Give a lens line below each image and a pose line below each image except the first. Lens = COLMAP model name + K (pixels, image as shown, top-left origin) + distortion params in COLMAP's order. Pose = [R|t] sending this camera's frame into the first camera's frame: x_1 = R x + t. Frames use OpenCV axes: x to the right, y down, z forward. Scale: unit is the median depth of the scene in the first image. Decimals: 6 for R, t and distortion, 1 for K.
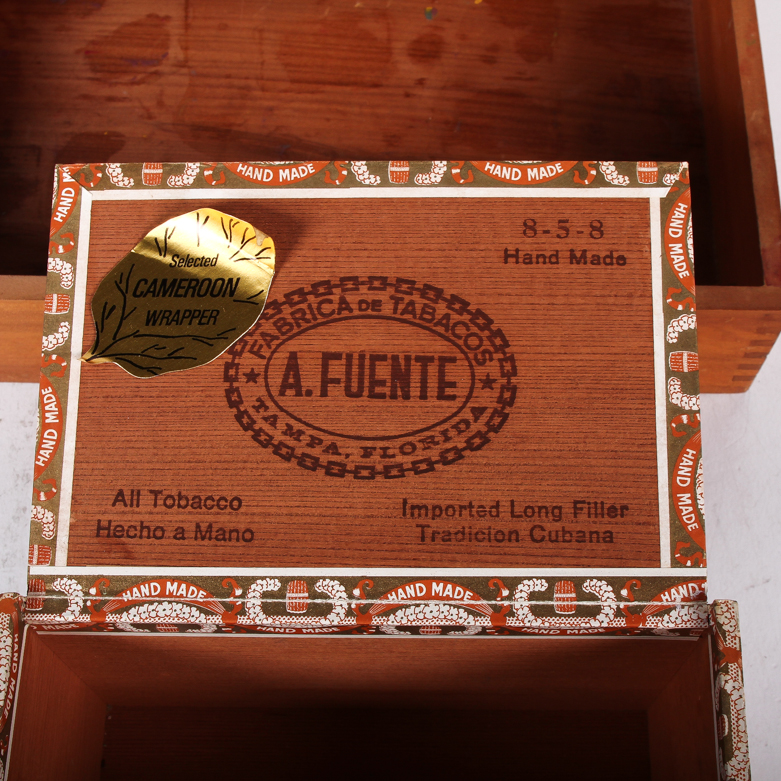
lens RADIAL K [[1338.8, 0, 403.4], [0, 1338.8, 389.5], [0, 0, 1]] dist [-0.087161, 0.000000]
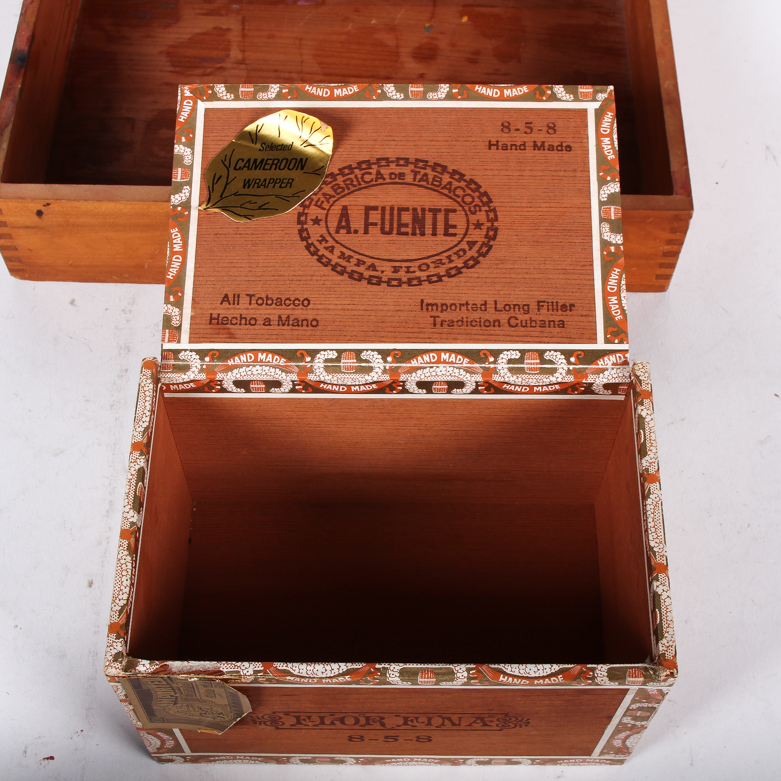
lens RADIAL K [[1338.8, 0, 405.5], [0, 1338.8, 391.2], [0, 0, 1]] dist [-0.087161, 0.000000]
pose [[0.999701, 0.003861, 0.024131, -0.050246], [-0.001476, 0.995174, -0.098114, 0.314636], [-0.024393, 0.098050, 0.994883, -0.429424]]
